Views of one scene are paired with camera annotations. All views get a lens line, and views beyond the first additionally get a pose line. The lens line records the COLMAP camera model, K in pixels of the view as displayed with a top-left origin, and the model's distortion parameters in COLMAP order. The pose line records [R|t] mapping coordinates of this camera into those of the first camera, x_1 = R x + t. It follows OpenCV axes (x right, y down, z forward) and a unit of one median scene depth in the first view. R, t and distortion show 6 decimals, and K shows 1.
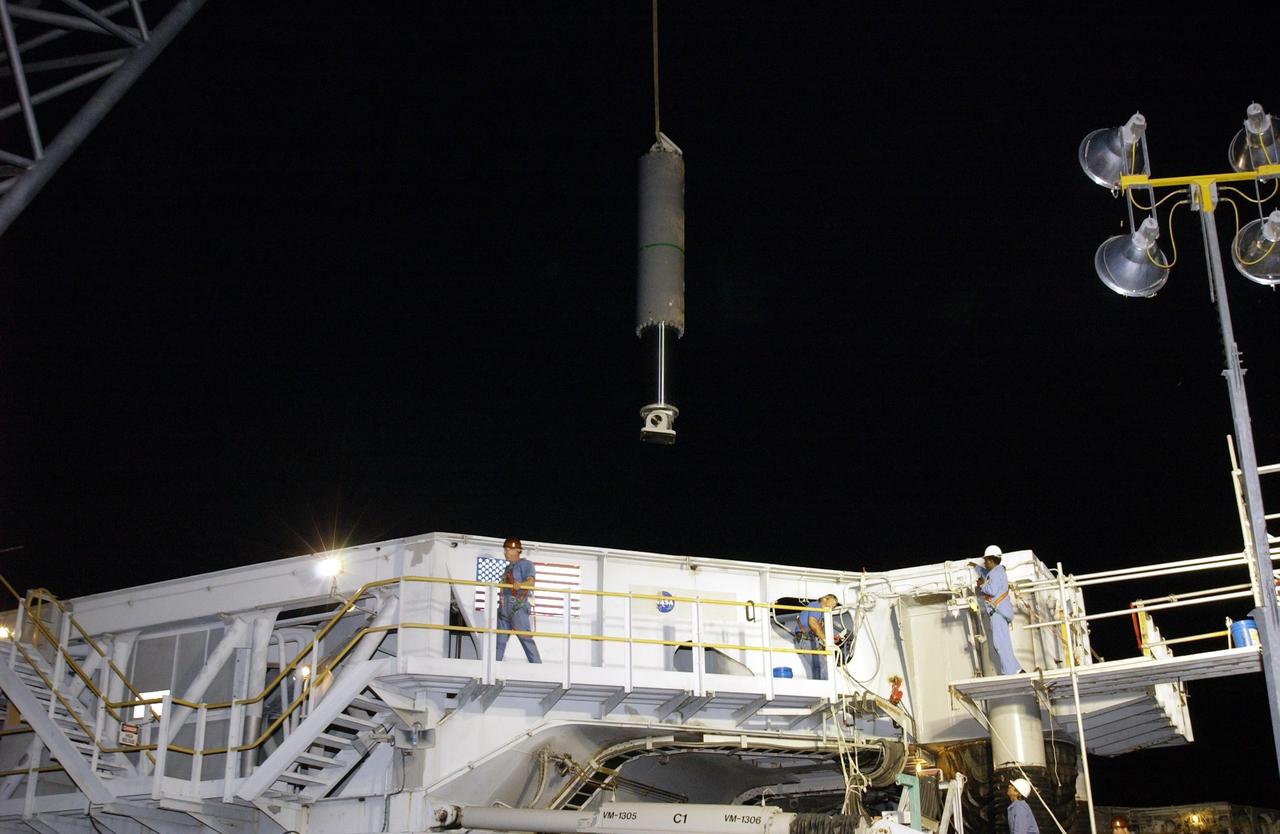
lens RADIAL K [[1481.0, 0, 640.0], [0, 1481.0, 417.0], [0, 0, 1]] dist [-0.023387, 0.016279]
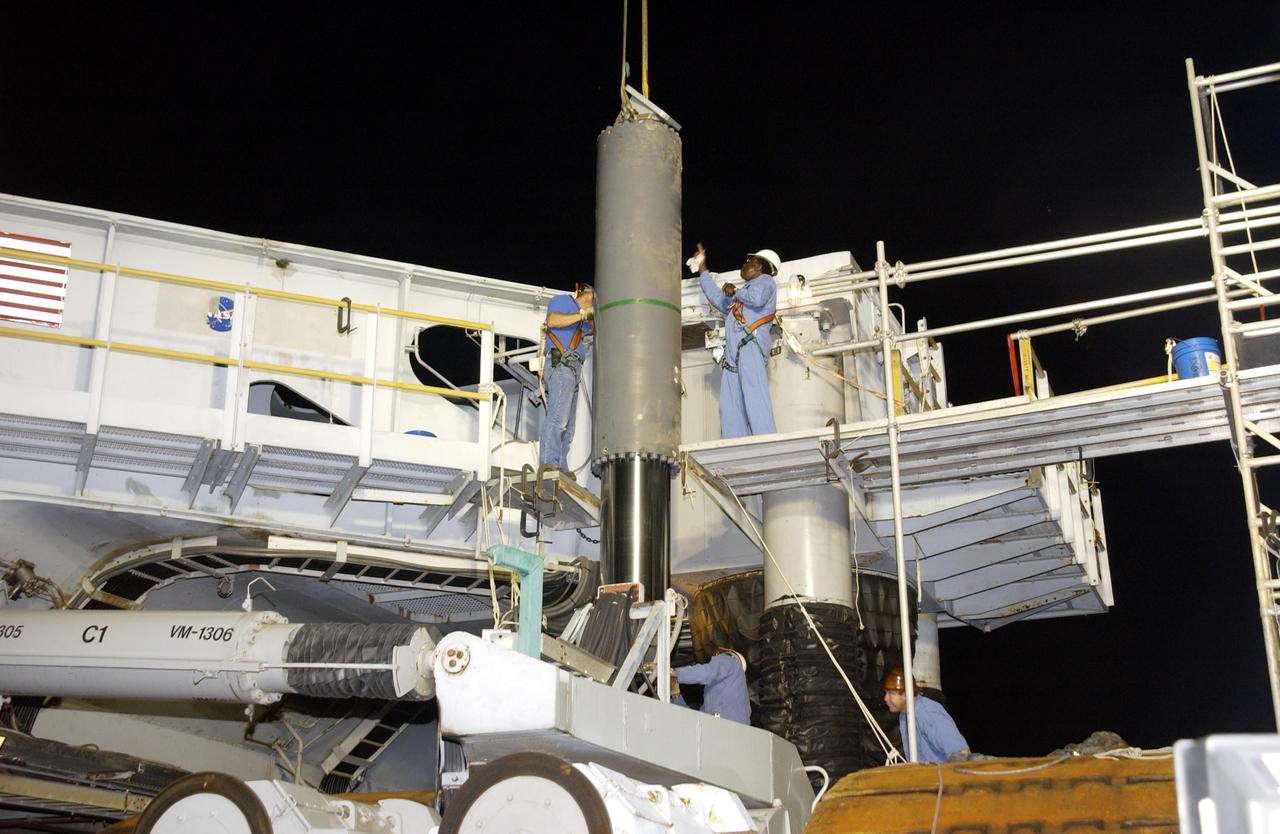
lens RADIAL K [[1599.5, 0, 640.0], [0, 1599.5, 417.0], [0, 0, 1]] dist [0.010153, 0.059850]
pose [[0.998505, 0.036935, 0.040293, 0.163013], [-0.037803, 0.999064, 0.021009, 0.151193], [-0.039480, -0.022501, 0.998967, 0.373310]]
